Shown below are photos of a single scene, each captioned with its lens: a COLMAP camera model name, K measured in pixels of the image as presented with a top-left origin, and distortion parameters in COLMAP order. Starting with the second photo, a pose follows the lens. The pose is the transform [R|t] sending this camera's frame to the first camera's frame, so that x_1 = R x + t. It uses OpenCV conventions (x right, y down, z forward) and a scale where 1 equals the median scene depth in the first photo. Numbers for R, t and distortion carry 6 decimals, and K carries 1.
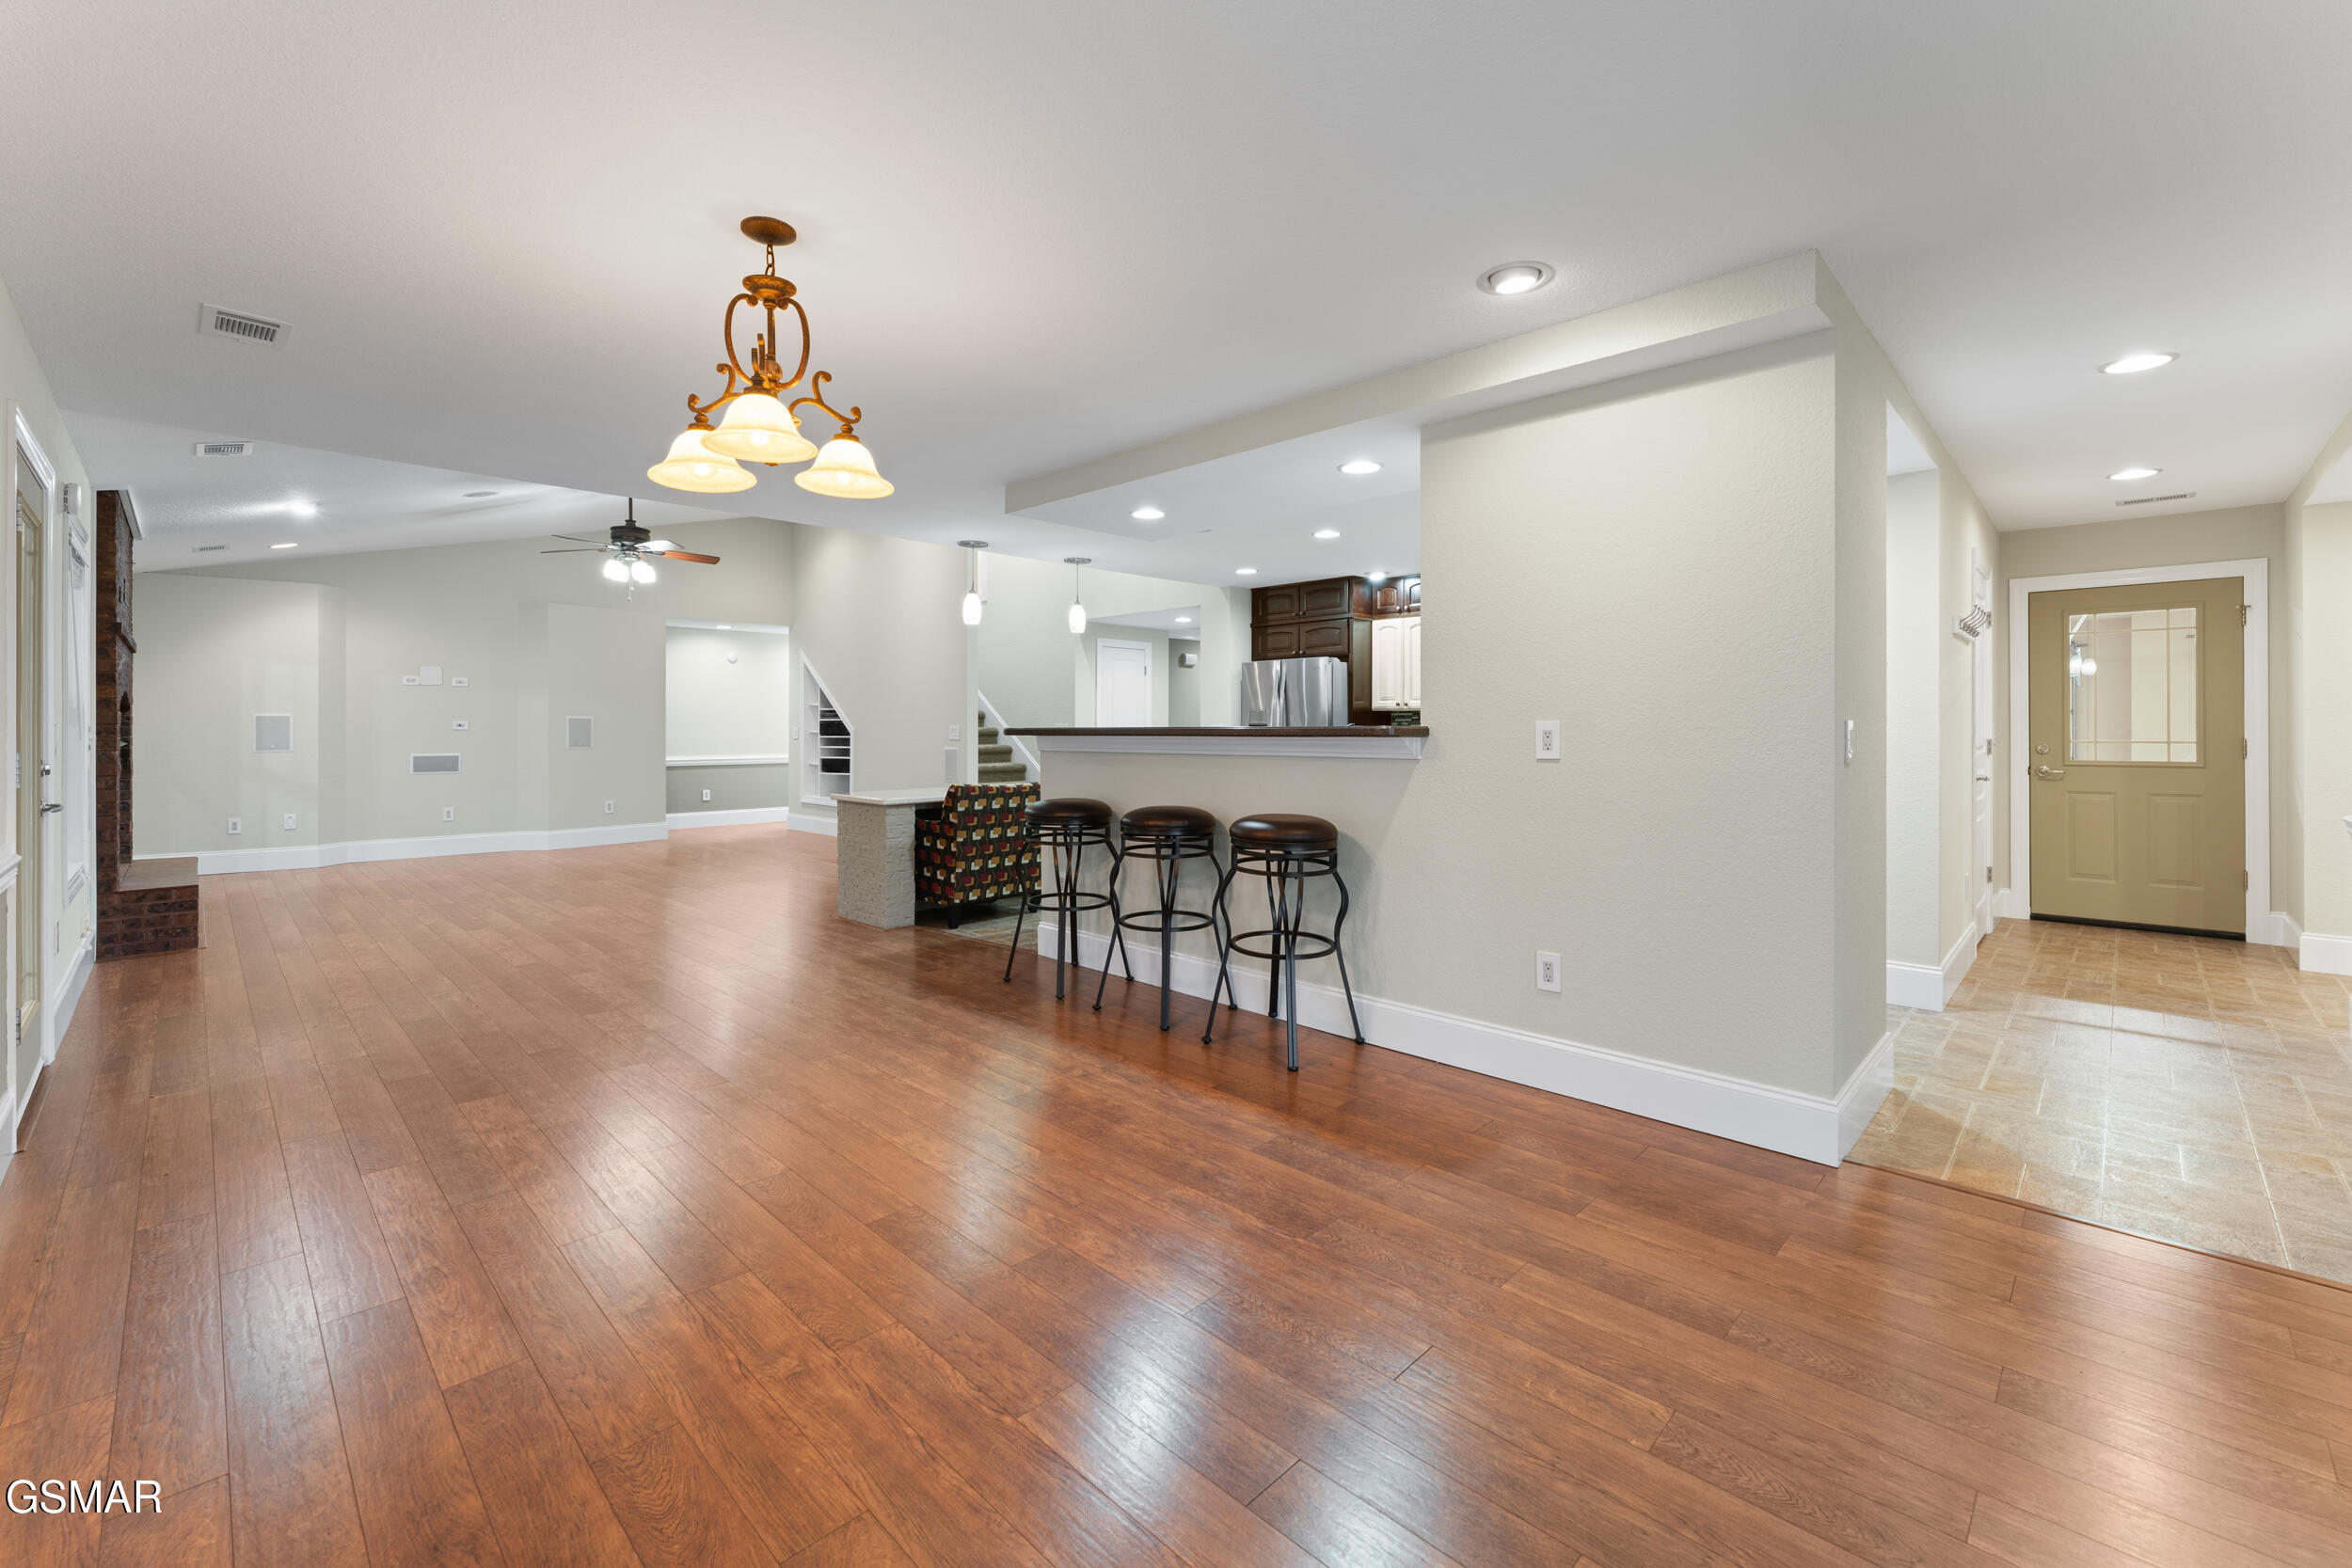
lens RADIAL K [[961.9, 0, 1178.0], [0, 961.9, 735.6], [0, 0, 1]] dist [-0.001219, -0.000088]
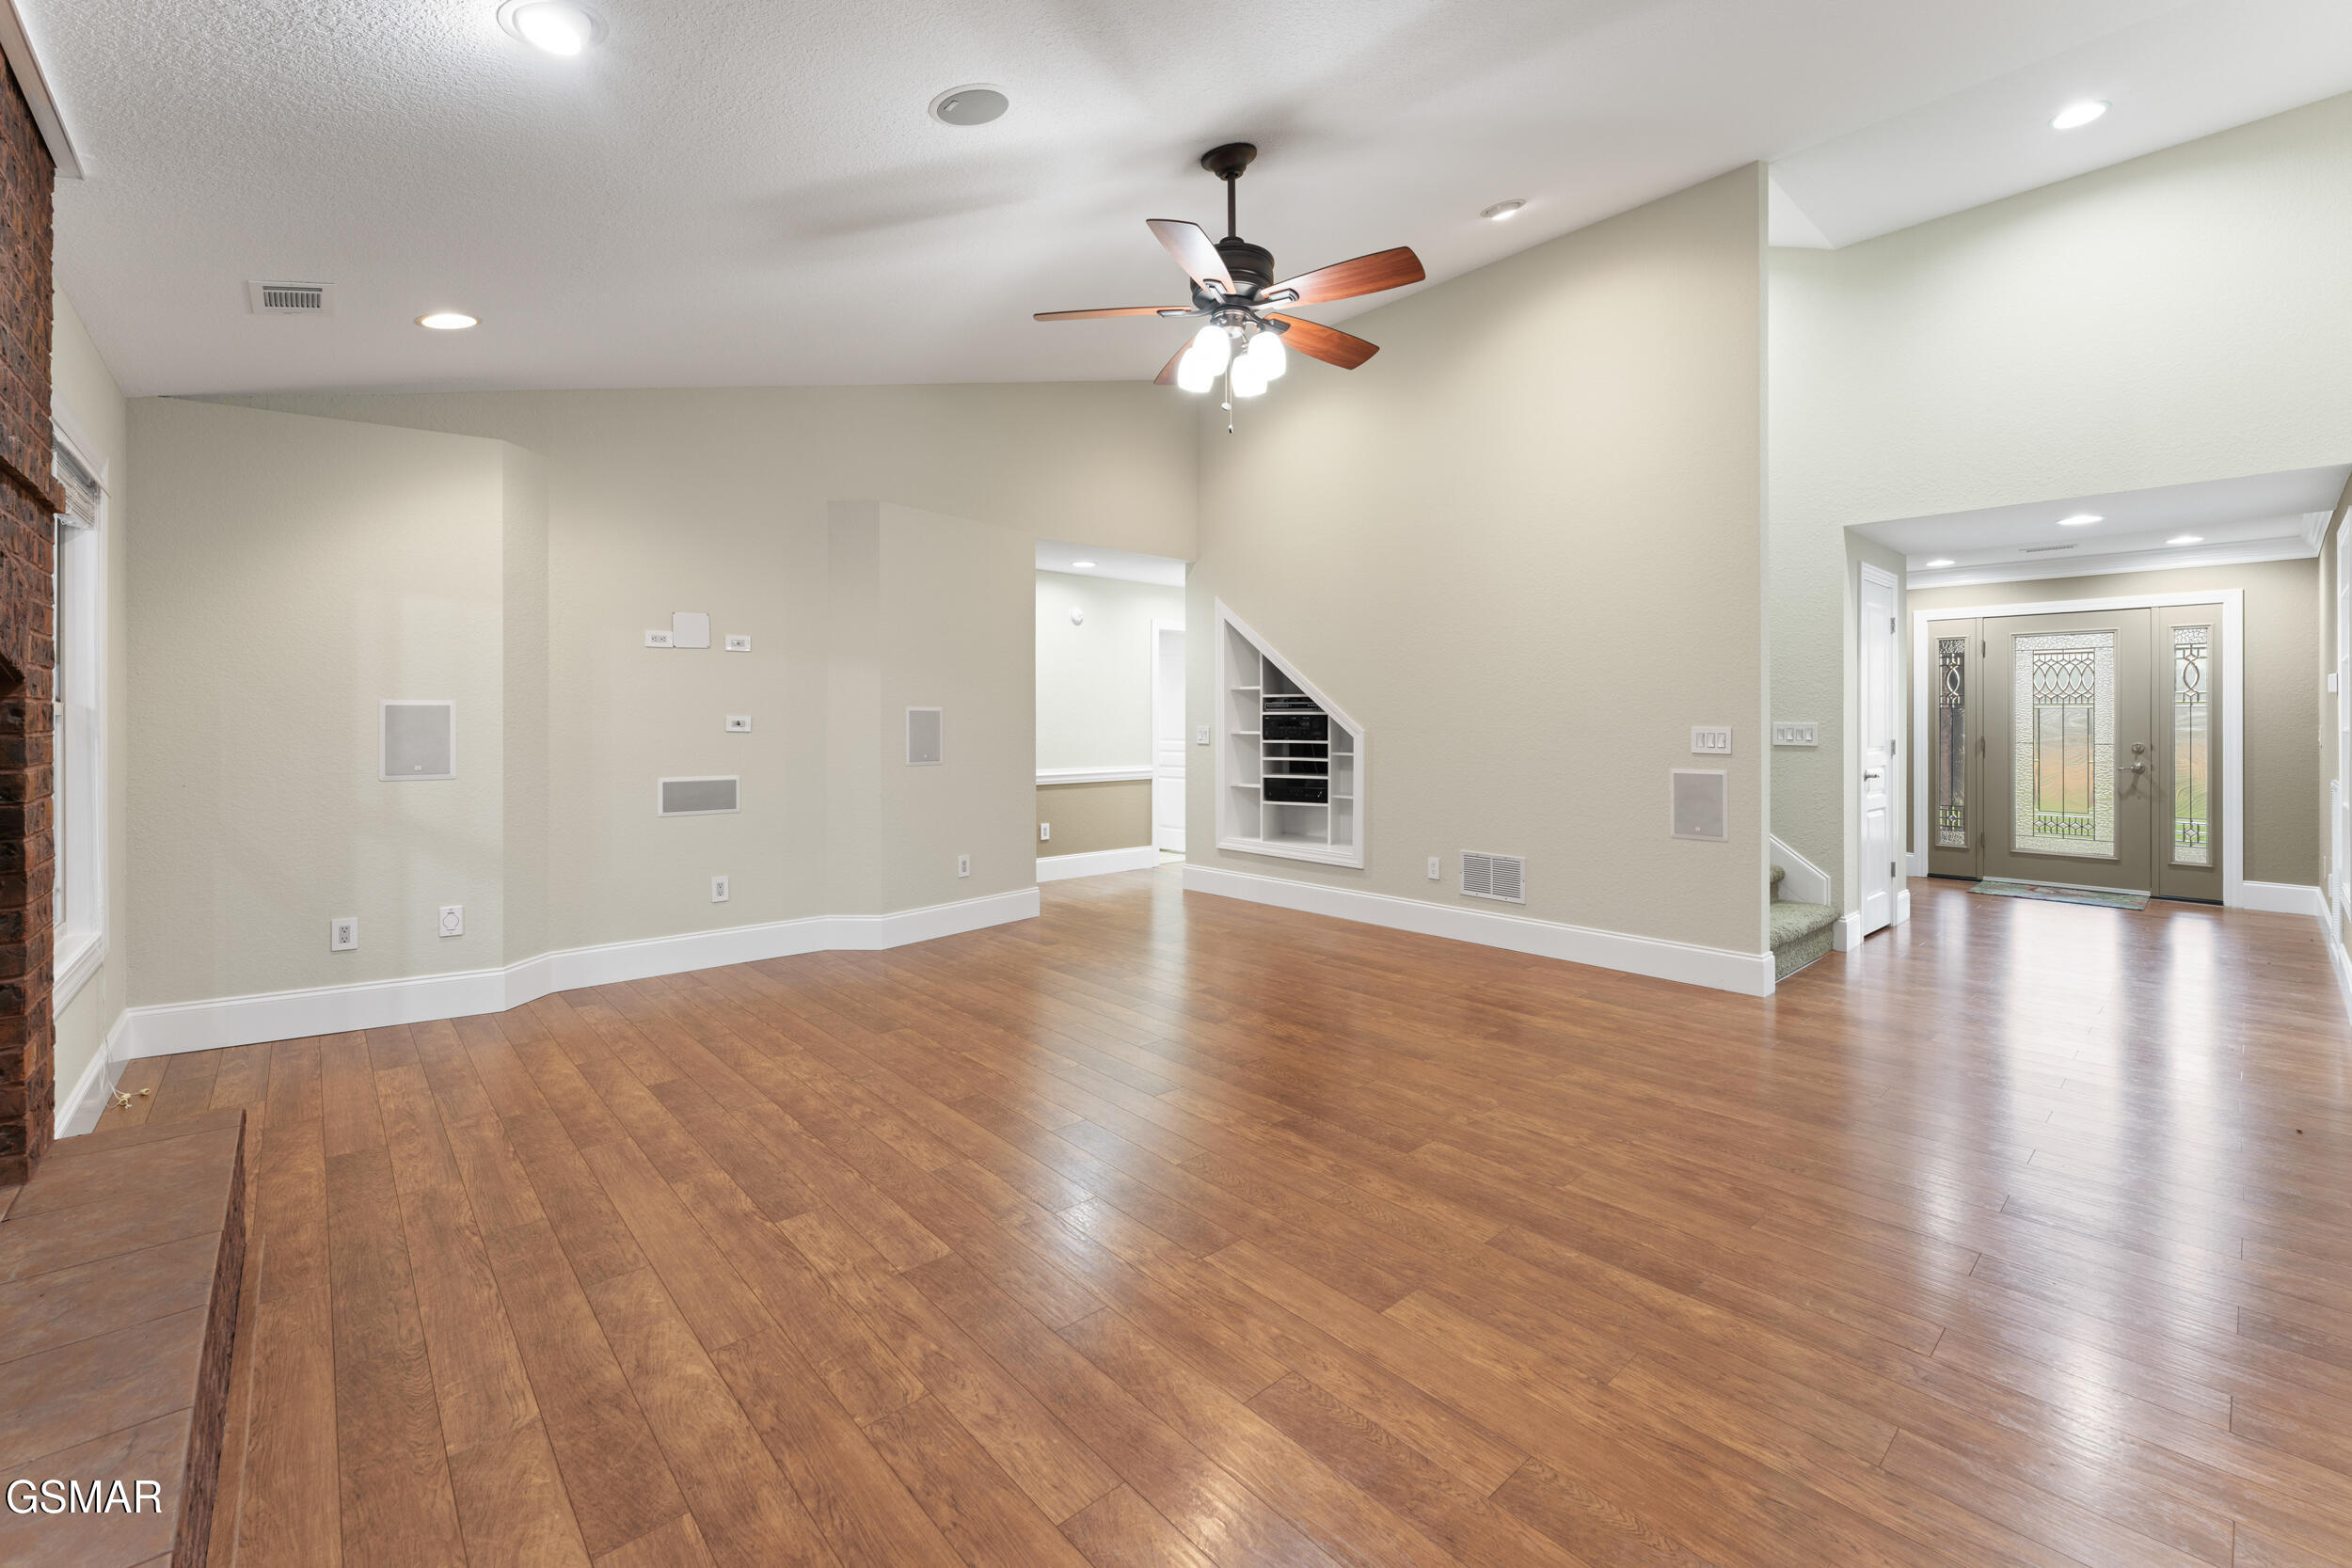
lens RADIAL K [[961.9, 0, 1178.0], [0, 961.9, 735.6], [0, 0, 1]] dist [-0.001219, -0.000088]
pose [[0.998237, 0.001367, -0.059341, -0.469047], [-0.001006, 0.999981, 0.006128, -0.007509], [0.059349, -0.006057, 0.998219, 0.476284]]
